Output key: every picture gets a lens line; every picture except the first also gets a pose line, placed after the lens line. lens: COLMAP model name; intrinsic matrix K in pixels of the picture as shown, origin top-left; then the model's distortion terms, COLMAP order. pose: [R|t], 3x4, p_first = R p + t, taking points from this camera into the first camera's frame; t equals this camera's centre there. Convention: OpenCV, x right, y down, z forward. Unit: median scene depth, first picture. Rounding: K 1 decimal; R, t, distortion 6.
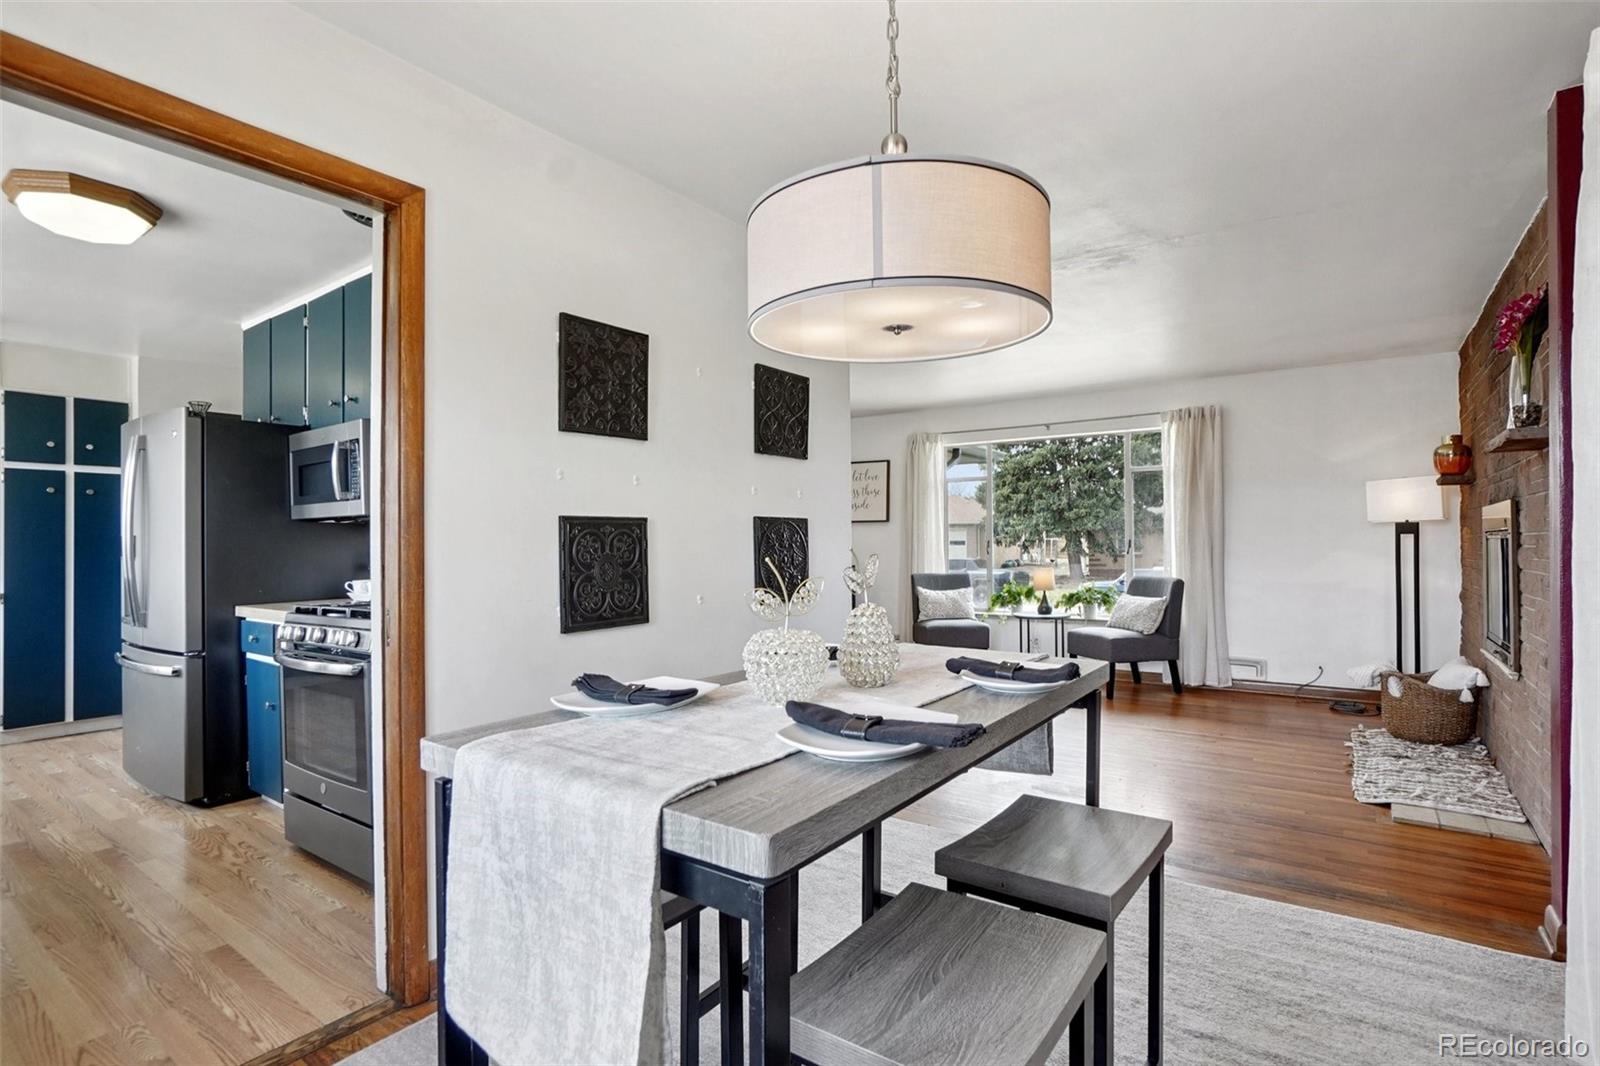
lens RADIAL K [[771.7, 0, 800.0], [0, 771.7, 533.0], [0, 0, 1]] dist [-0.071296, 0.036140]
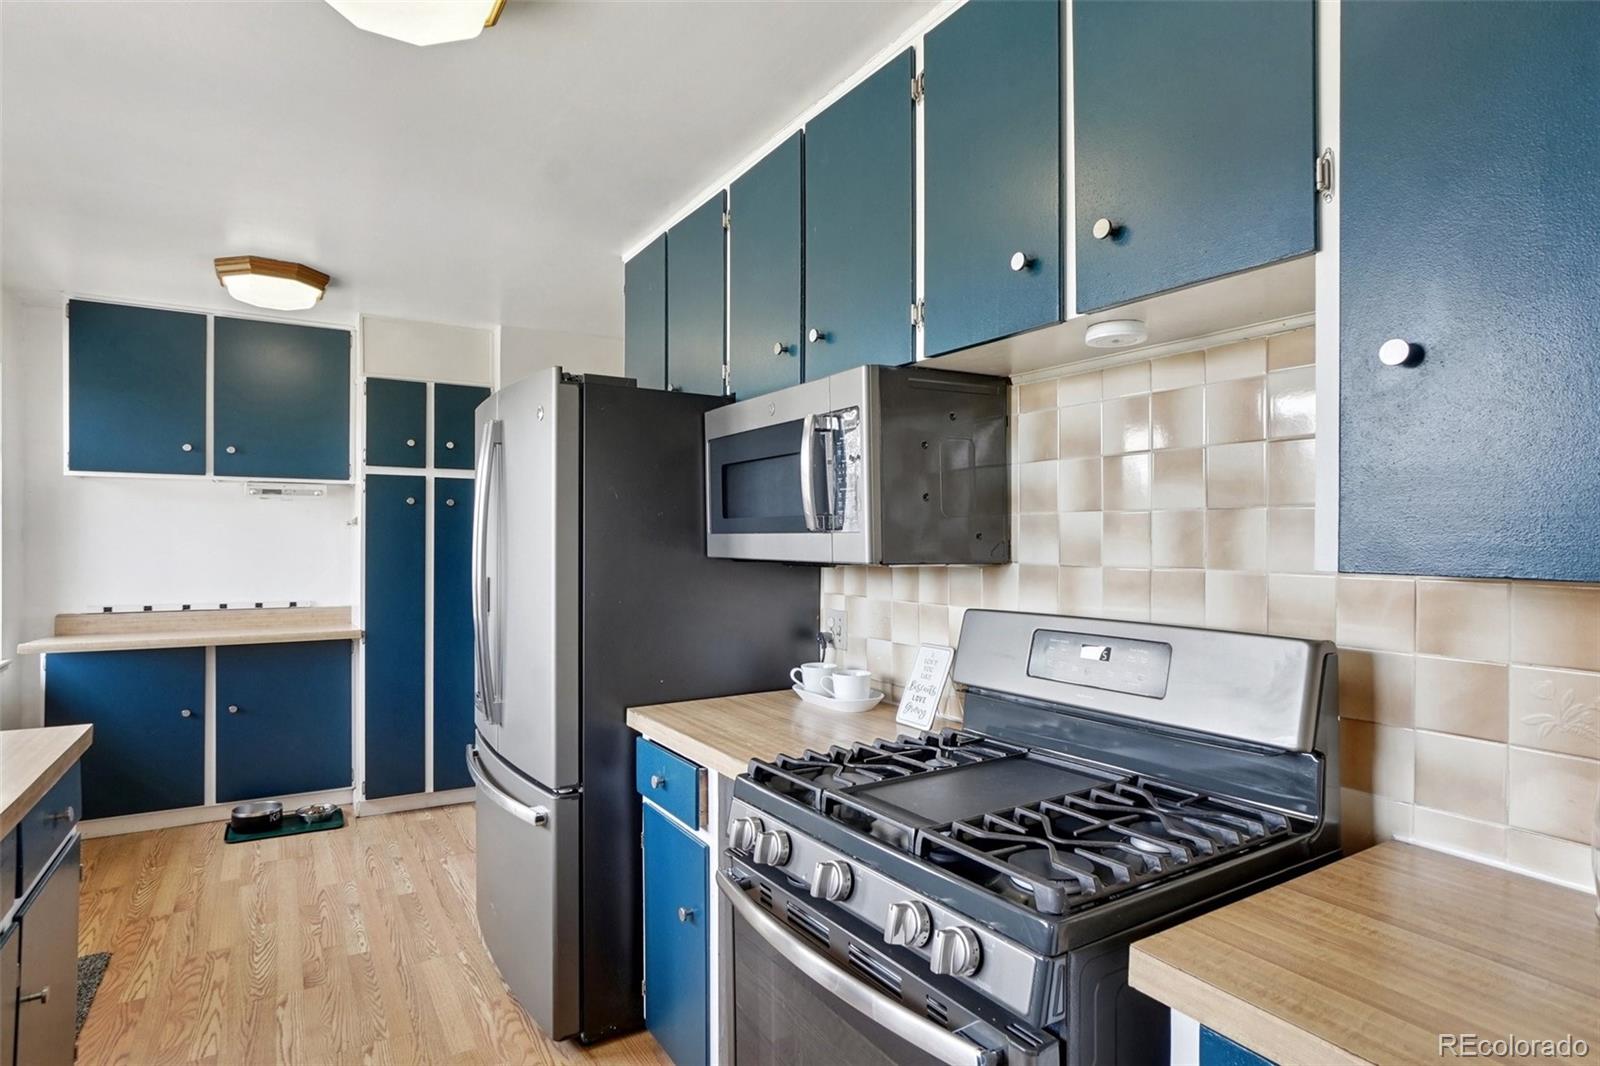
lens RADIAL K [[841.4, 0, 800.0], [0, 841.4, 533.0], [0, 0, 1]] dist [-0.039883, 0.022154]
pose [[0.924533, 0.009649, -0.380979, -0.356235], [-0.007531, 0.999947, 0.007050, -0.040924], [0.381027, -0.003649, 0.924557, 0.419541]]
